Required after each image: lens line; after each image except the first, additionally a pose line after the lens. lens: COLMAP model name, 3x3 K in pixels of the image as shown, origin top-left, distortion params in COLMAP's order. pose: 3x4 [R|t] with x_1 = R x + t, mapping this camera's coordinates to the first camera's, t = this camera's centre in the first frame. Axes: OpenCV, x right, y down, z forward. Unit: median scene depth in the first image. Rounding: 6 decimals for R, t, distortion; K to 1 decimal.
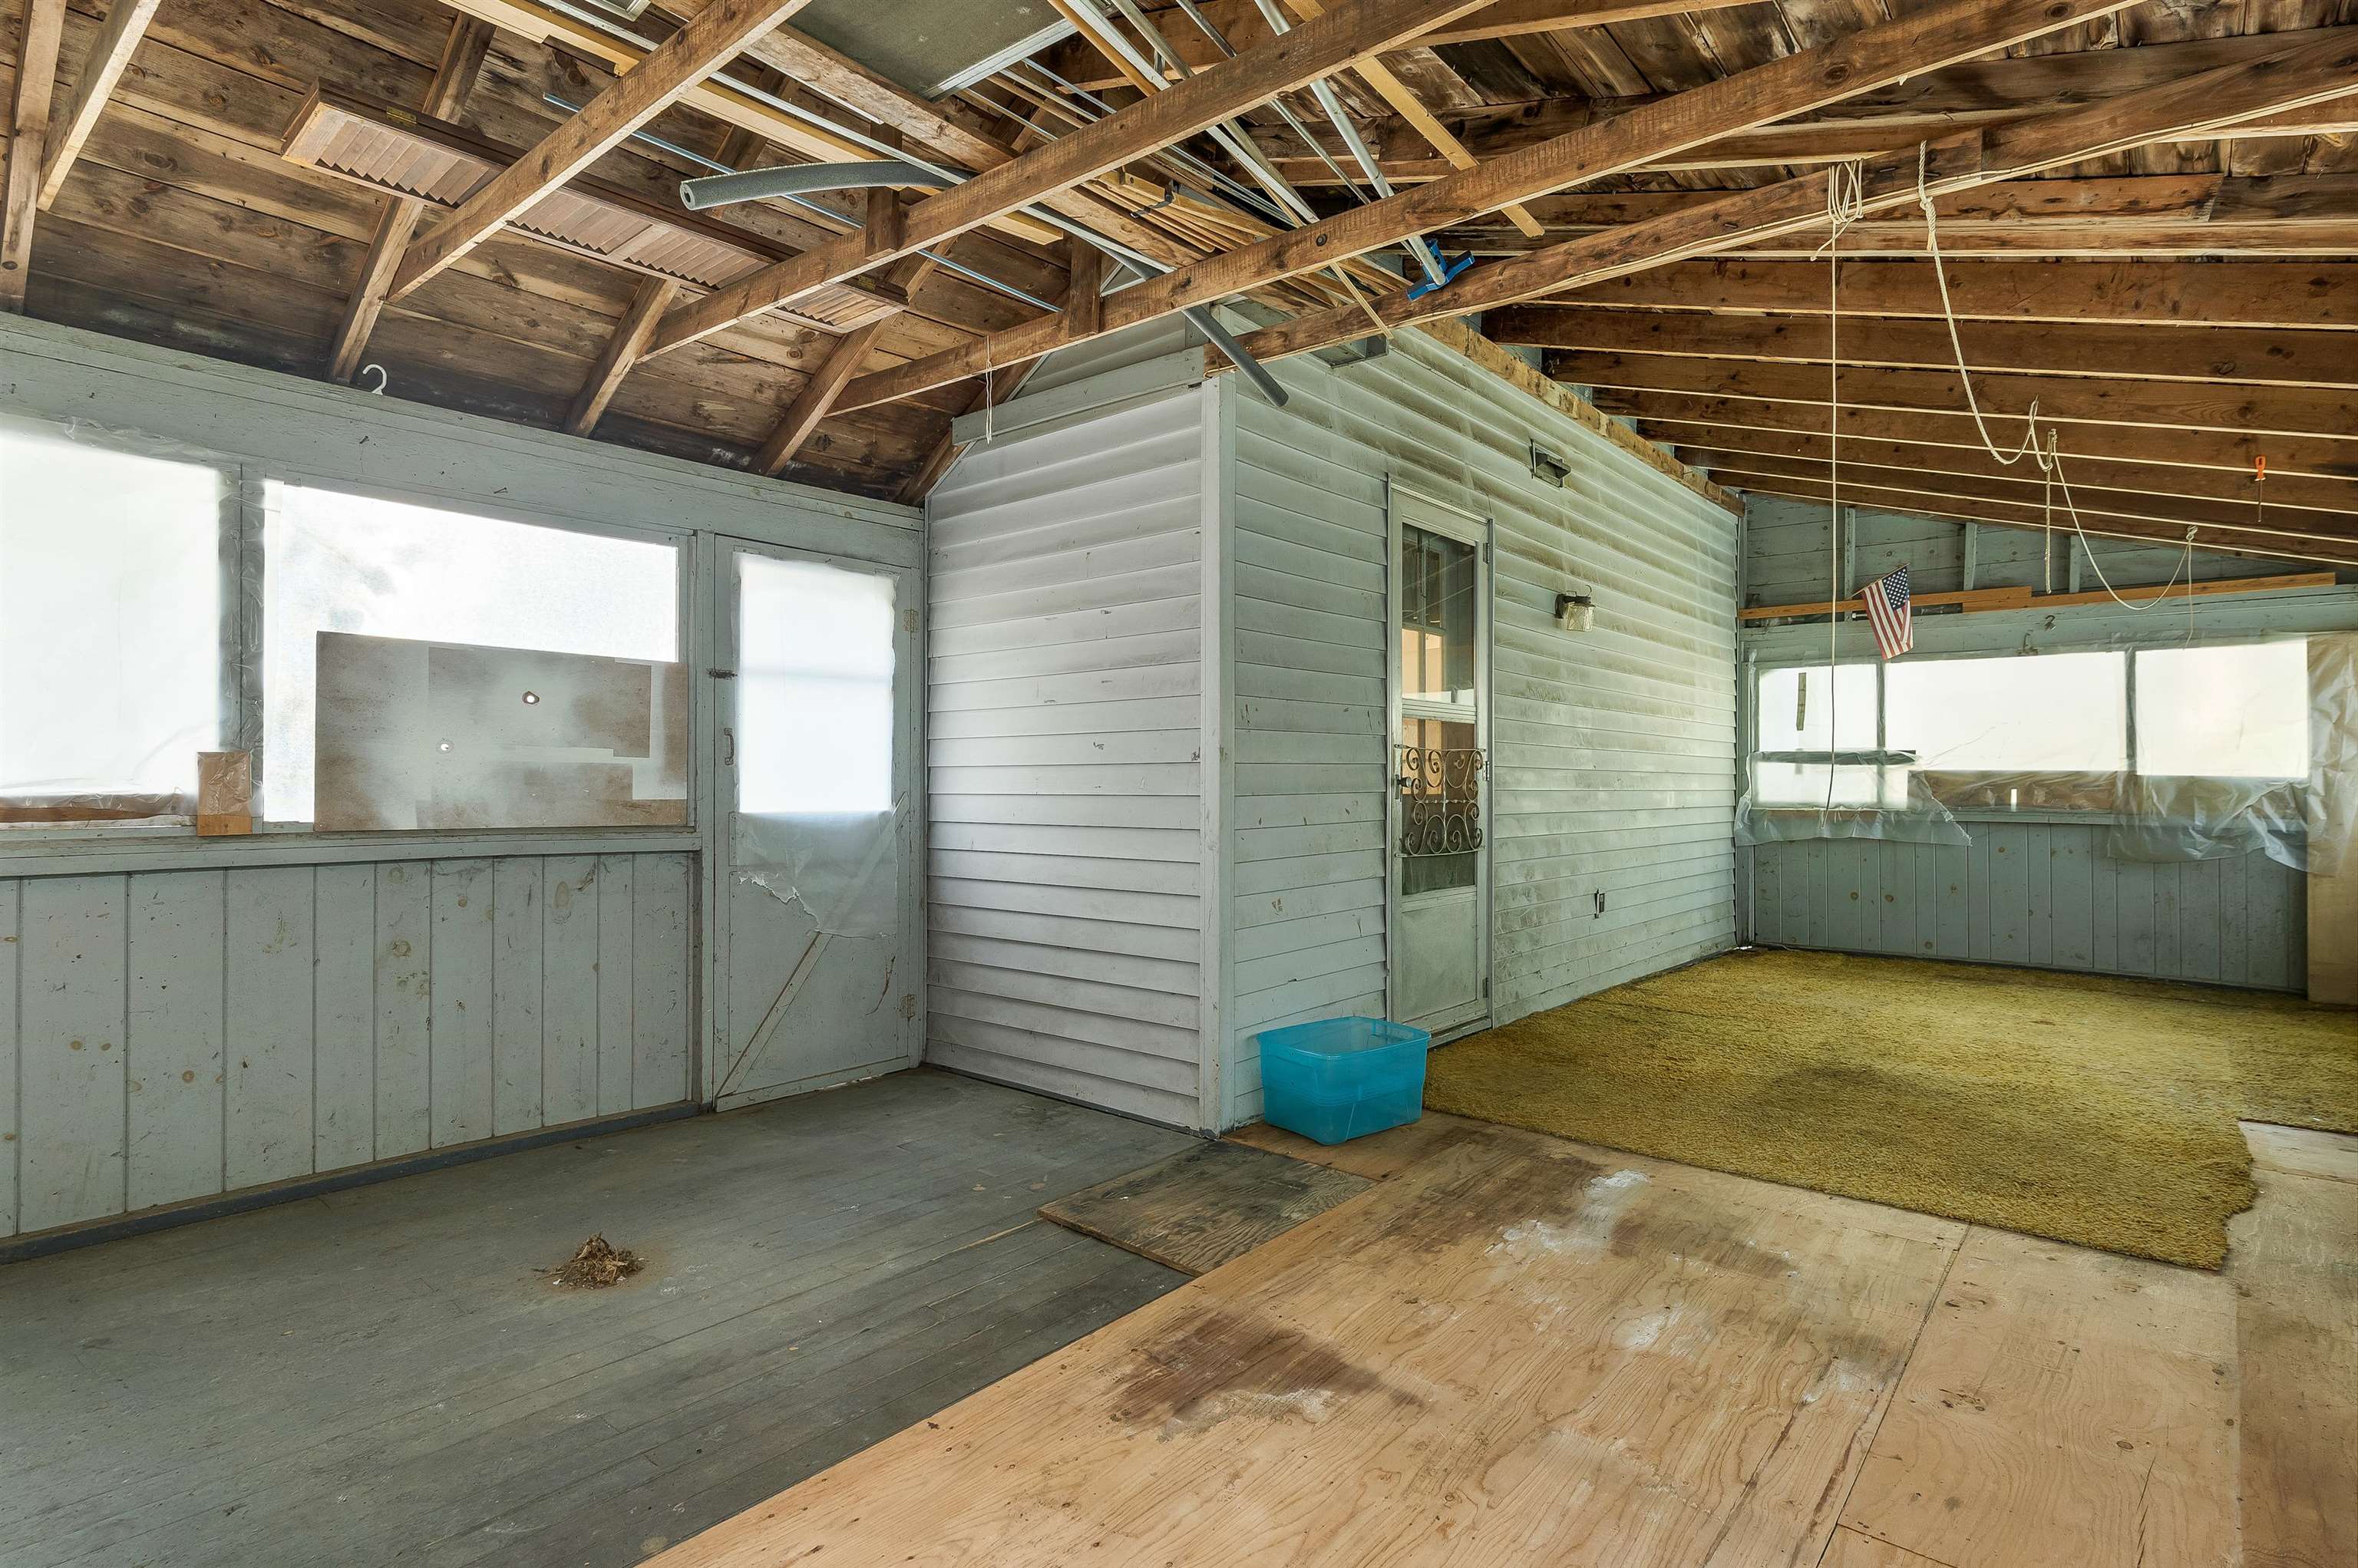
lens RADIAL K [[1169.2, 0, 1183.5], [0, 1169.2, 778.1], [0, 0, 1]] dist [0.005757, 0.000153]
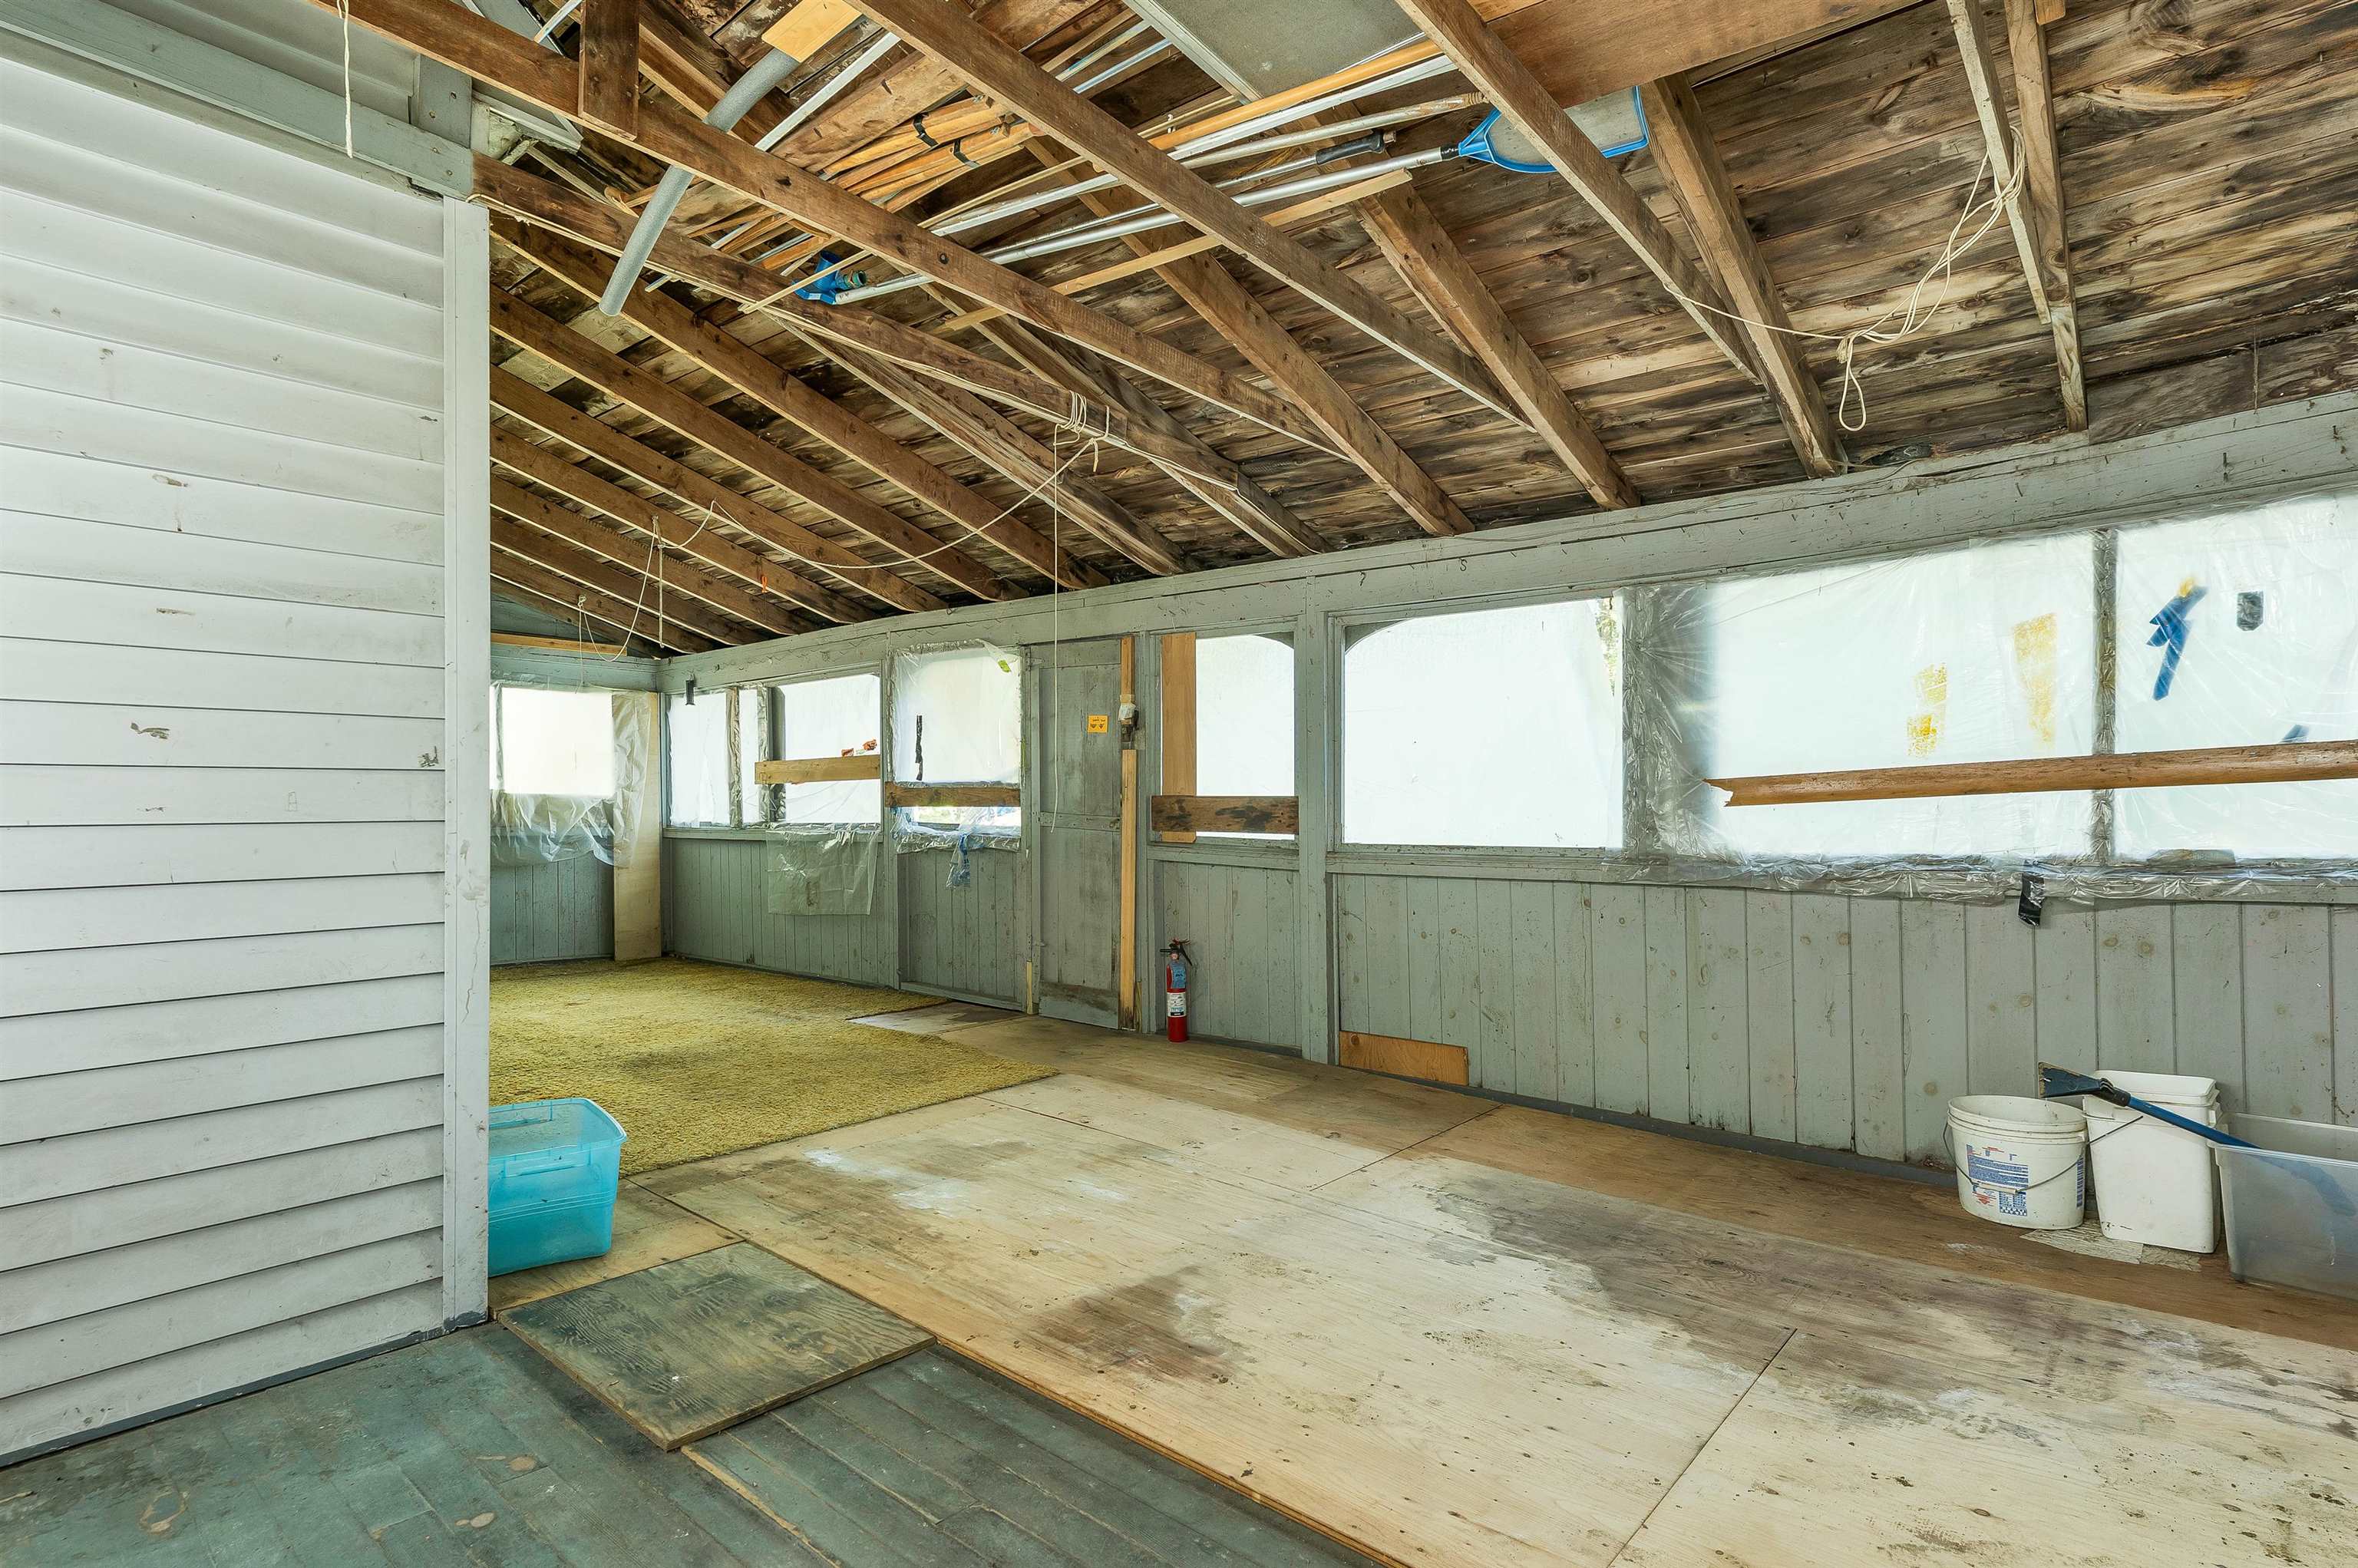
lens RADIAL K [[1152.9, 0, 1183.9], [0, 1152.9, 800.0], [0, 0, 1]] dist [0.002611, 0.000304]
pose [[0.012196, -0.000571, 0.999925, -0.726783], [-0.004602, 0.999989, 0.000627, 0.000945], [-0.999915, -0.004610, 0.012193, 0.653971]]
